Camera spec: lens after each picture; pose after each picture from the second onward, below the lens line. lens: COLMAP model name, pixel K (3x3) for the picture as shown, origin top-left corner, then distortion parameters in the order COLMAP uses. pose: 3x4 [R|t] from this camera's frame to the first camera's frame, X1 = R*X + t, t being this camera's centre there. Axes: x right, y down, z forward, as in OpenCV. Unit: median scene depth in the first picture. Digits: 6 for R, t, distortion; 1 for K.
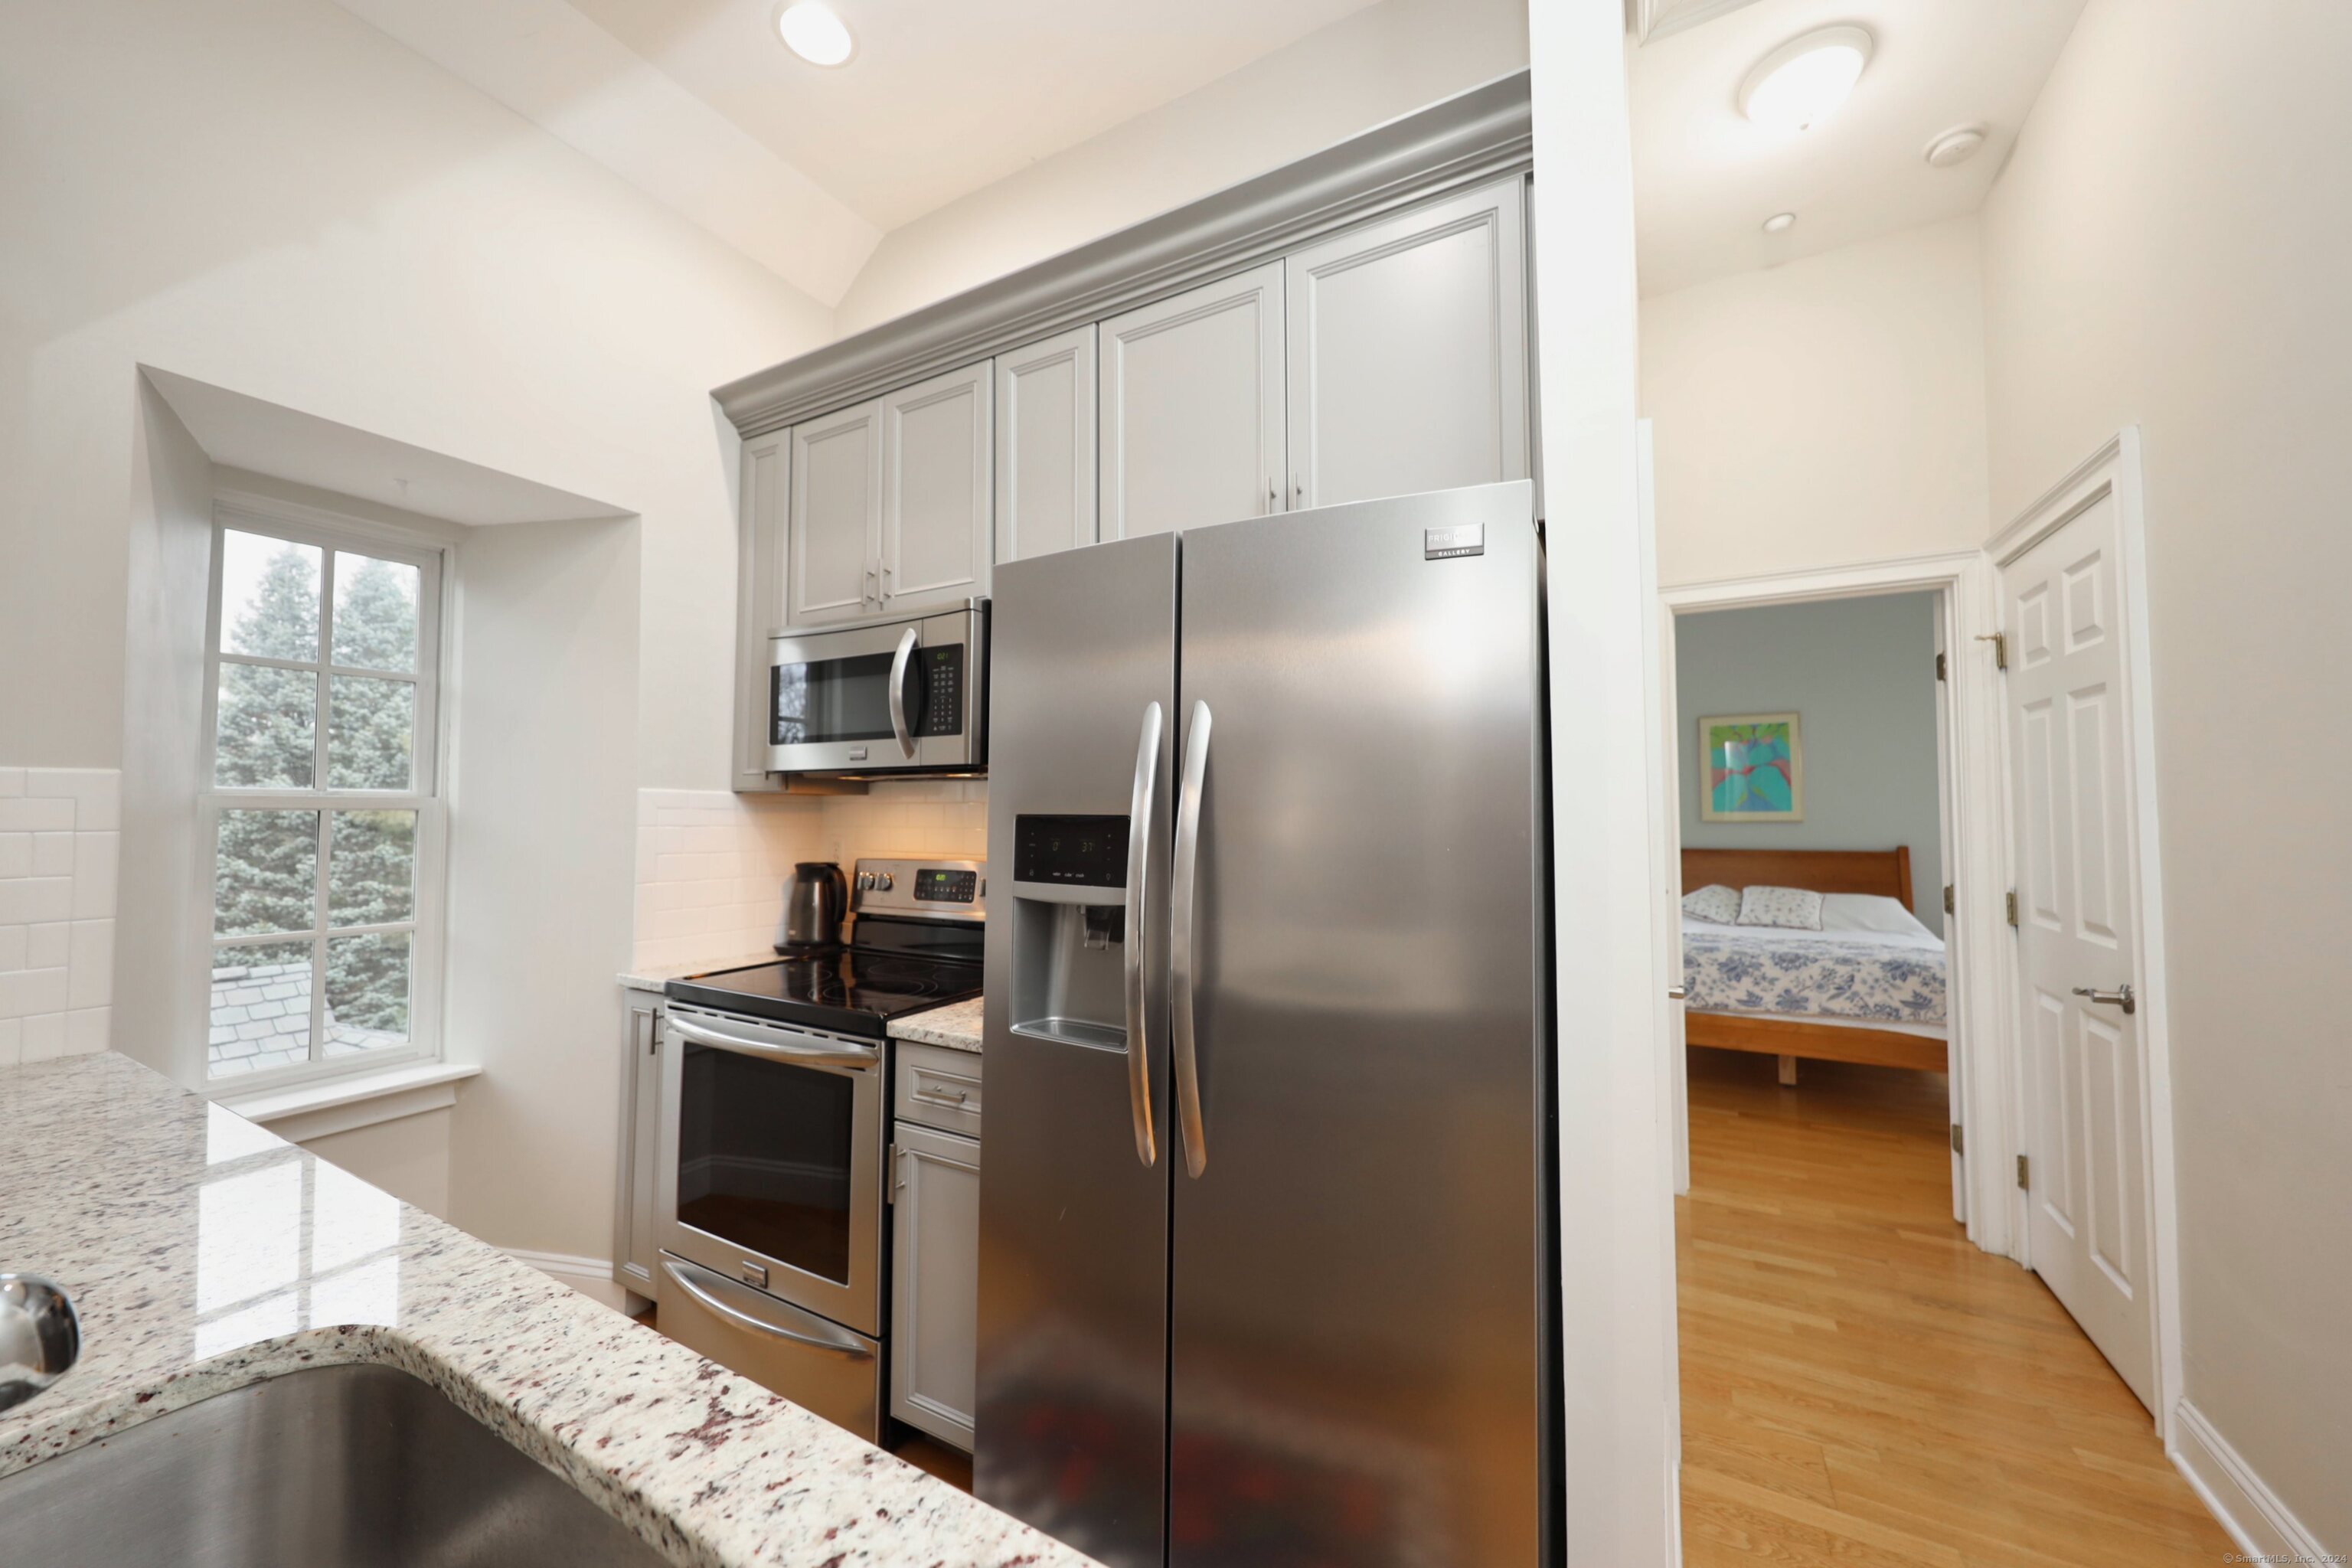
lens RADIAL K [[867.2, 0, 1173.9], [0, 867.2, 777.0], [0, 0, 1]] dist [-0.000748, -0.000056]
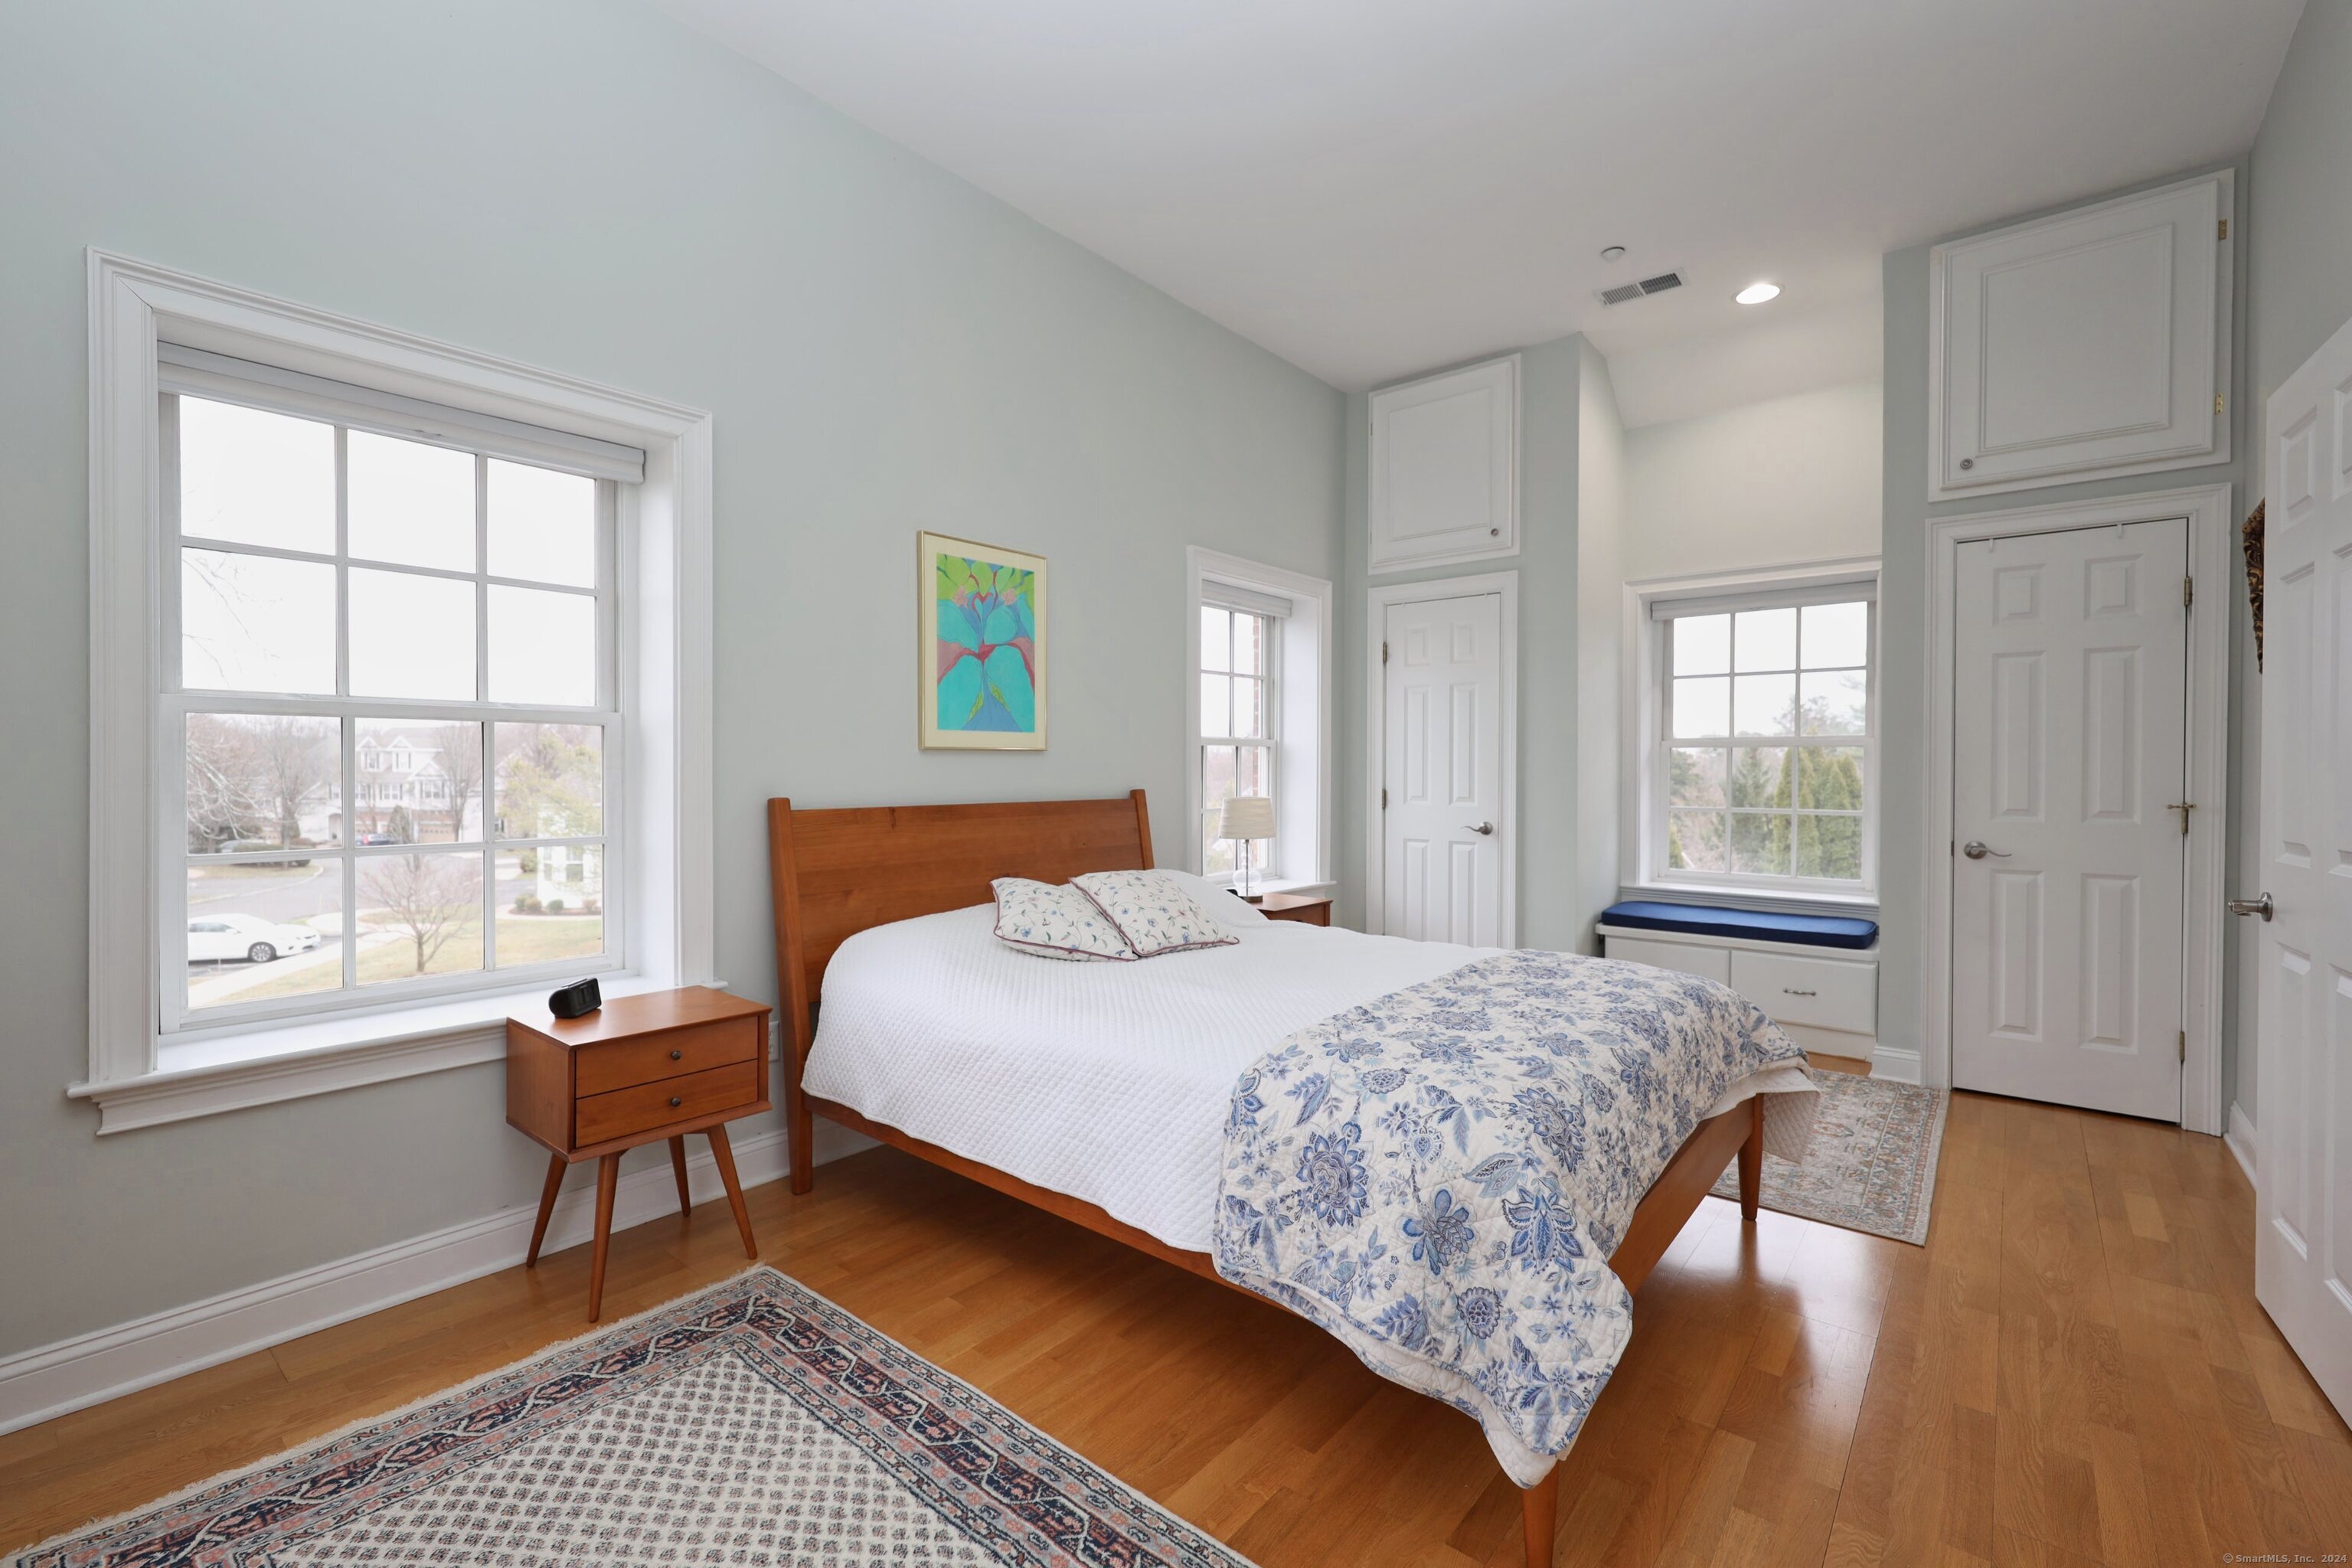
lens RADIAL K [[1012.7, 0, 1160.3], [0, 1012.7, 779.9], [0, 0, 1]] dist [0.002753, 0.000120]
pose [[0.176836, -0.011821, 0.984169, 0.125313], [-0.048118, 0.998628, 0.020641, 0.078838], [-0.983063, -0.051006, 0.176025, 1.194119]]
